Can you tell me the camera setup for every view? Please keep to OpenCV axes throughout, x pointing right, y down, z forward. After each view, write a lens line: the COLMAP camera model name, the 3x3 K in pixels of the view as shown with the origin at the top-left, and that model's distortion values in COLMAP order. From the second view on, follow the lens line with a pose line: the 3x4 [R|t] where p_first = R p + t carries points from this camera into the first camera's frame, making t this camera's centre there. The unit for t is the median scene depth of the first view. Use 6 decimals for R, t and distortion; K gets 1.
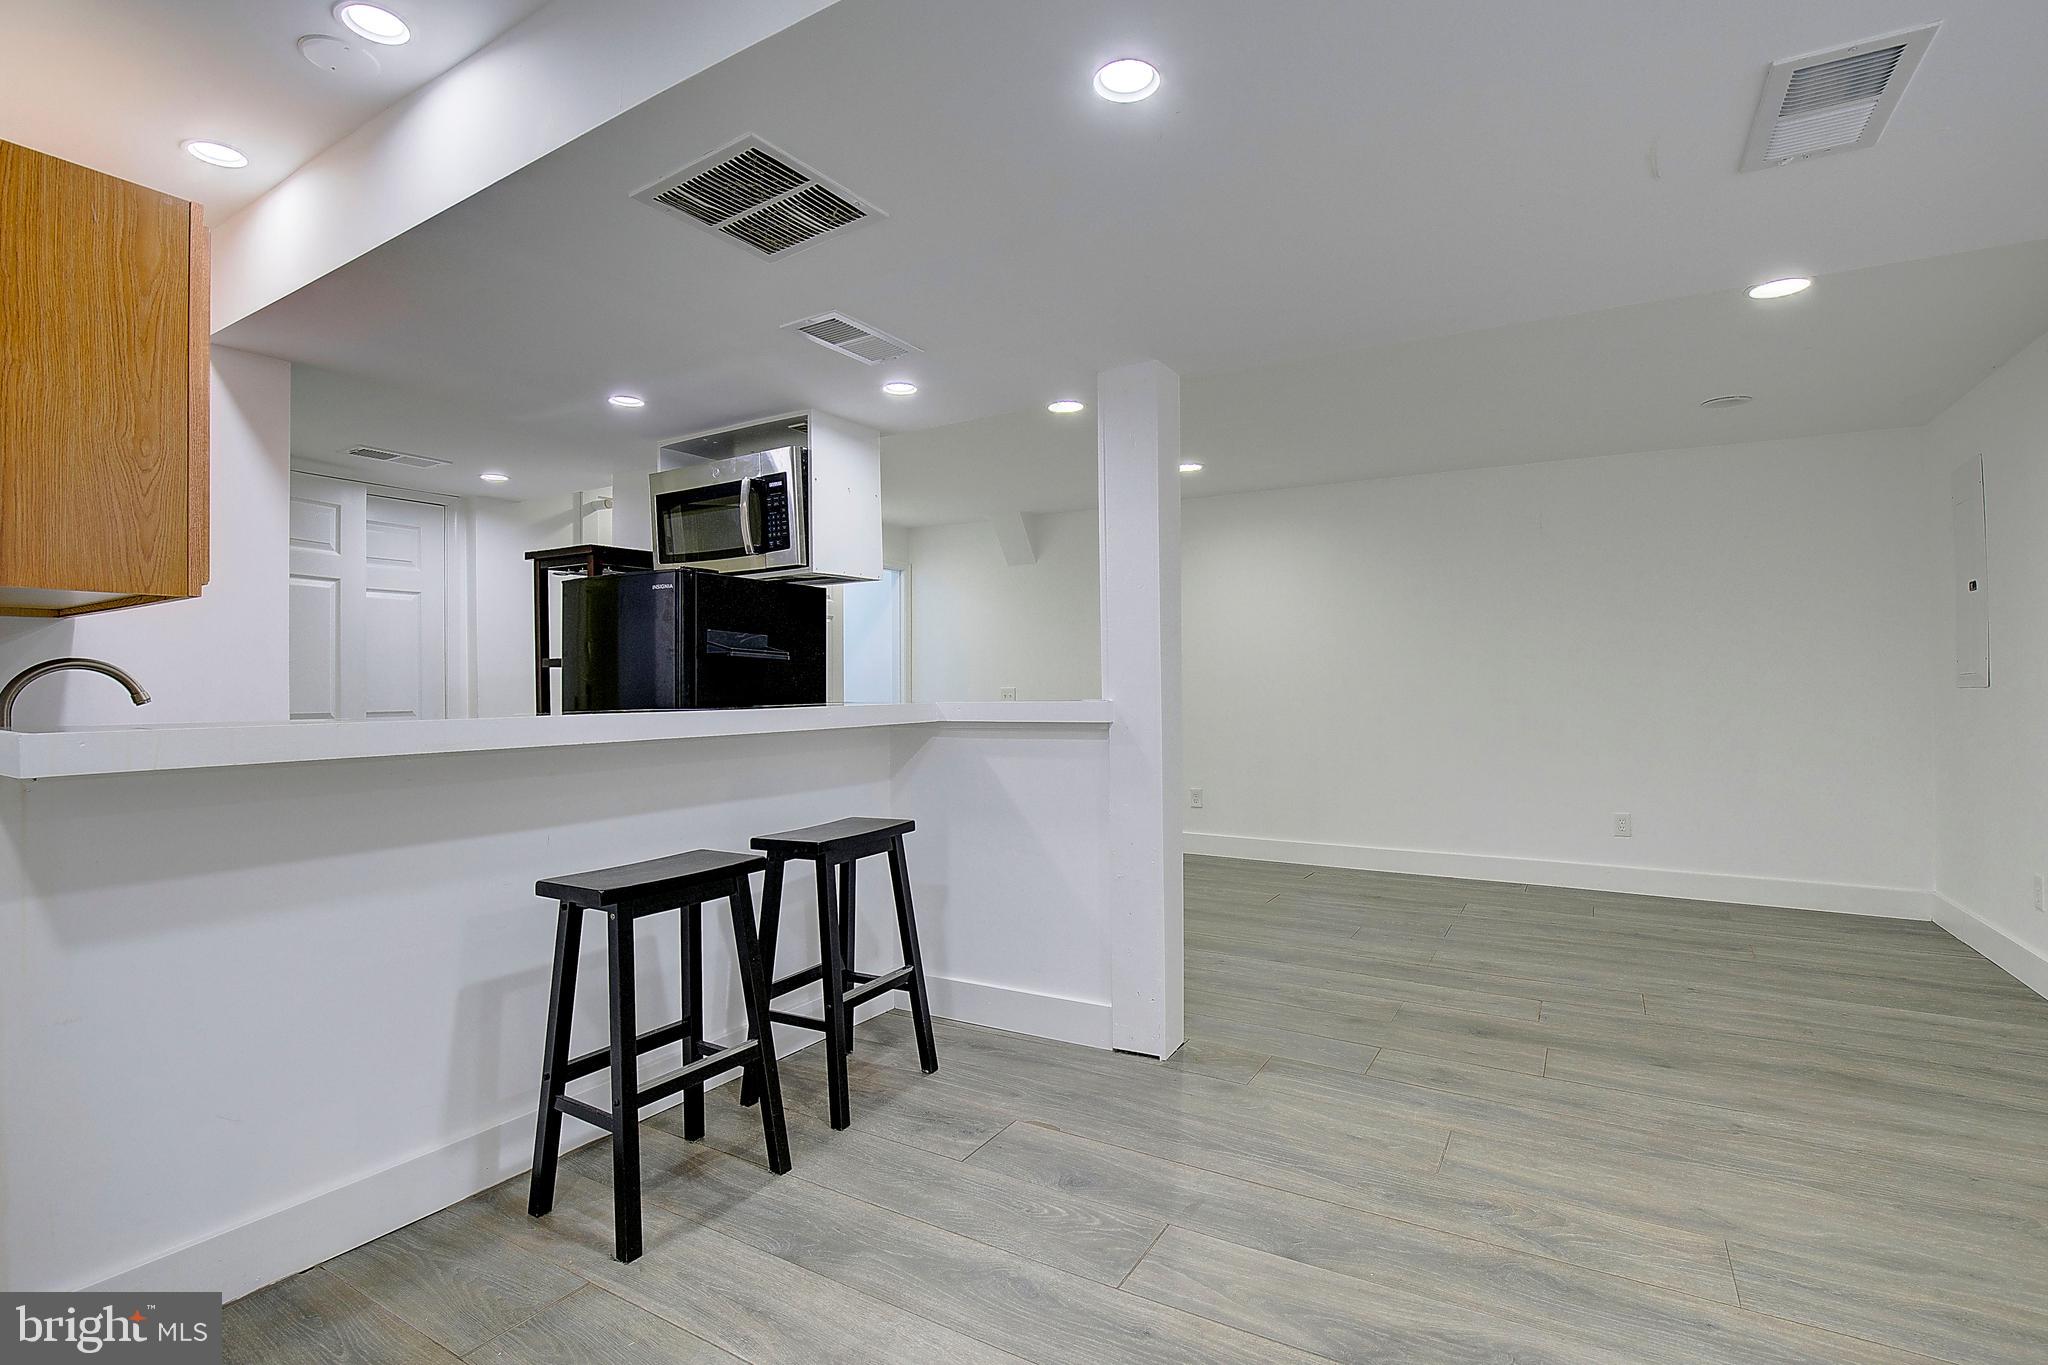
lens RADIAL K [[942.3, 0, 1025.5], [0, 942.3, 694.6], [0, 0, 1]] dist [-0.032132, 0.004417]
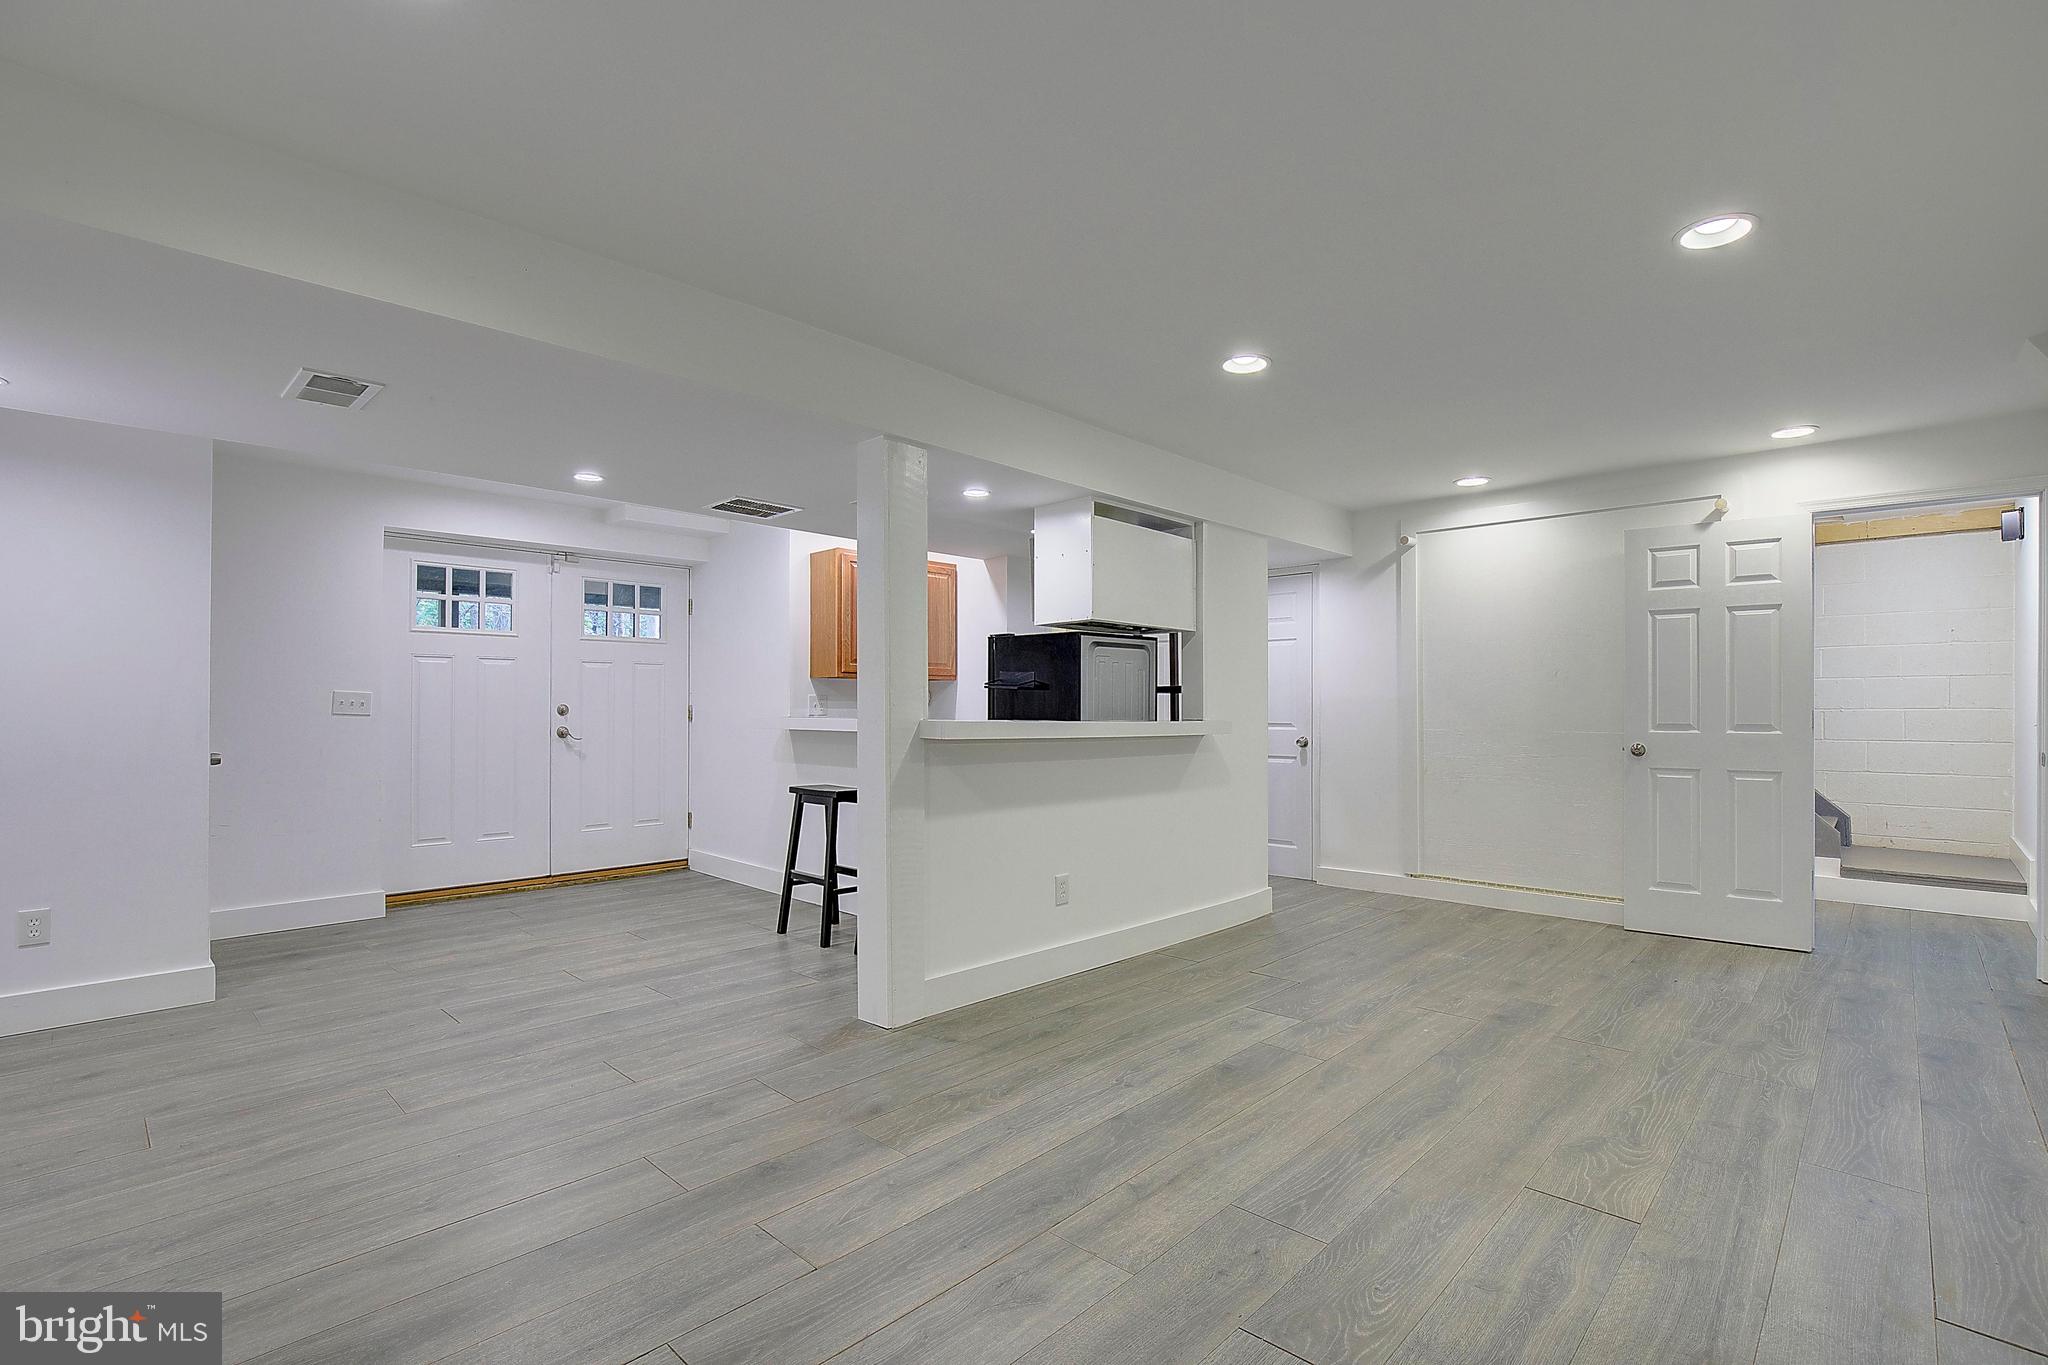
lens RADIAL K [[942.3, 0, 1056.1], [0, 942.3, 696.9], [0, 0, 1]] dist [-0.032132, 0.004417]
pose [[-0.195844, -0.002468, -0.980632, 1.704120], [-0.009482, 0.999955, -0.000623, -0.036679], [0.980589, 0.009177, -0.195858, 1.962730]]
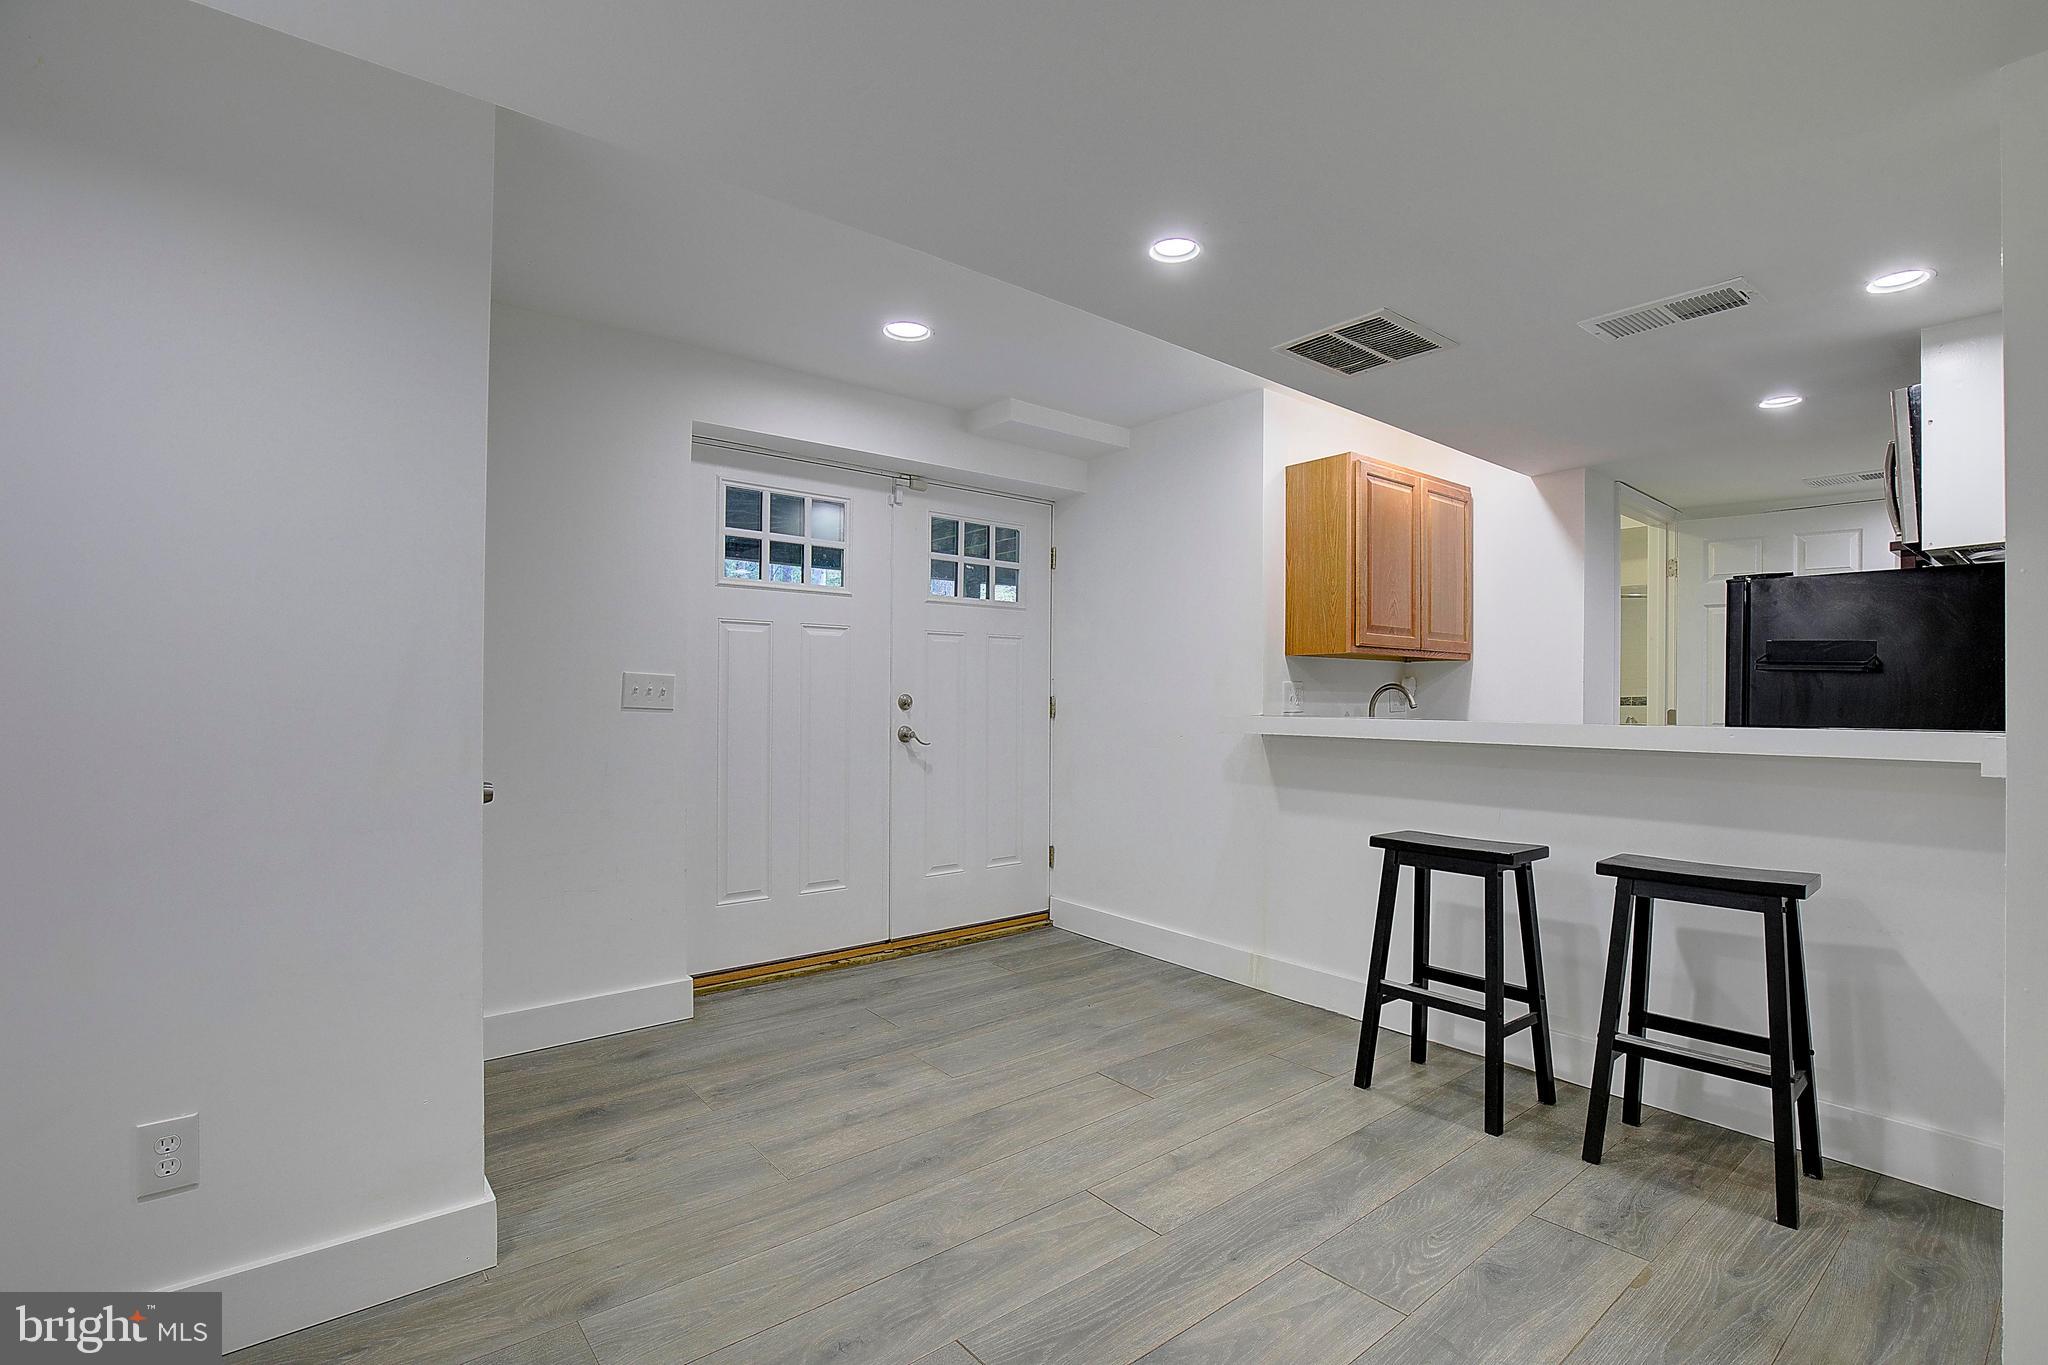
lens RADIAL K [[942.3, 0, 1057.4], [0, 942.3, 692.0], [0, 0, 1]] dist [-0.032132, 0.004417]
pose [[-0.316911, -0.000758, -0.948455, 1.007768], [-0.013142, 0.999907, 0.003592, -0.017807], [0.948364, 0.013603, -0.316891, 0.886016]]
